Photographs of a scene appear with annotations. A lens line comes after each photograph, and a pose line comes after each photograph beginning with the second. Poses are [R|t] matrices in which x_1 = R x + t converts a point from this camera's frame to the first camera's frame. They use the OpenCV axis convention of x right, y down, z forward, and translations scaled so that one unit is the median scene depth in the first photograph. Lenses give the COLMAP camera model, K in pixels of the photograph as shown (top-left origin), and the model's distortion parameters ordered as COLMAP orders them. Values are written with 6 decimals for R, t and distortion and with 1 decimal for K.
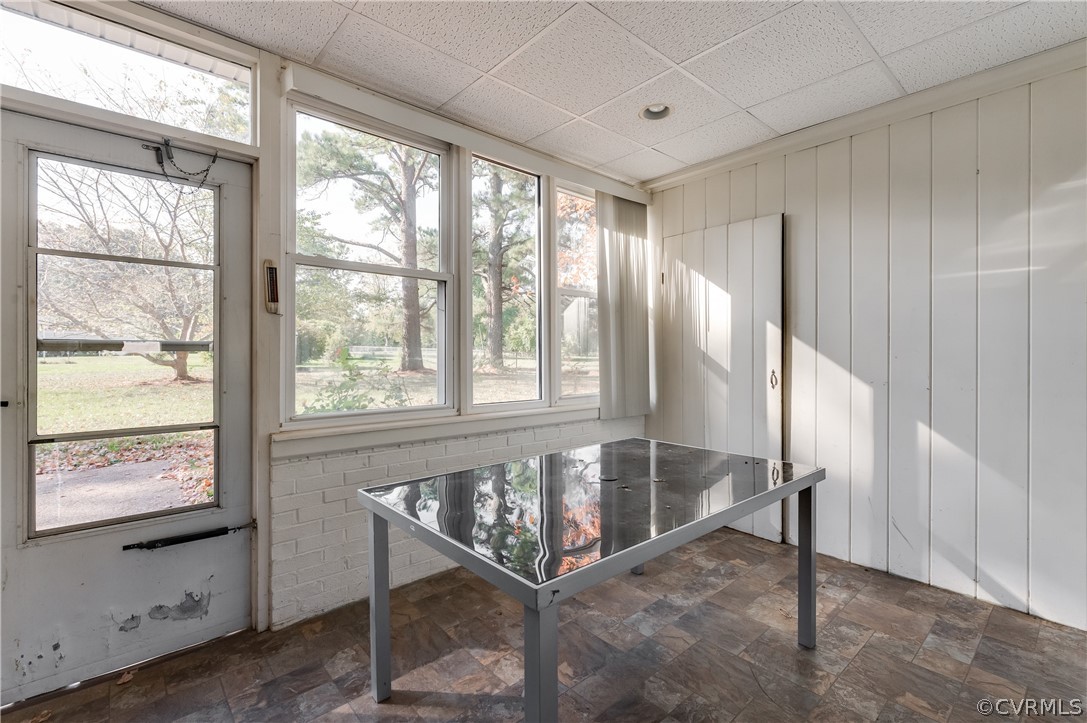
lens RADIAL K [[506.7, 0, 541.3], [0, 506.7, 346.6], [0, 0, 1]] dist [0.002830, -0.000030]
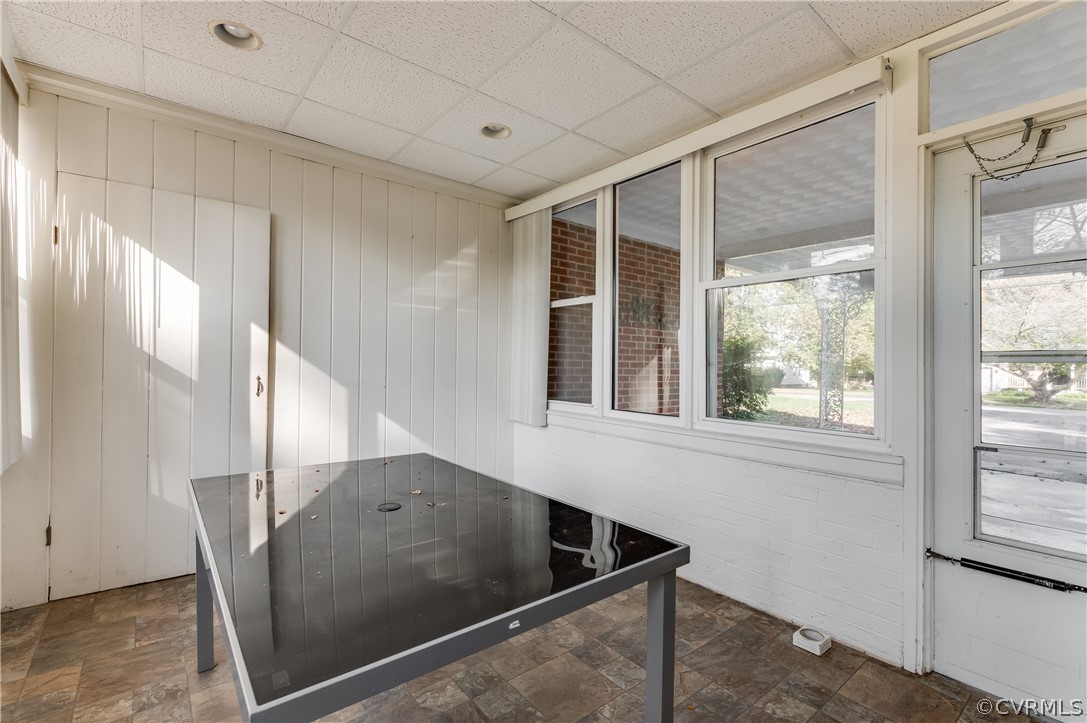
lens RADIAL K [[480.1, 0, 543.5], [0, 480.1, 361.5], [0, 0, 1]] dist [0.002522, 0.000233]
pose [[0.057824, -0.000005, 0.998327, -0.402023], [-0.039400, 0.999221, 0.002287, -0.002815], [-0.997549, -0.039467, 0.057779, 0.432588]]
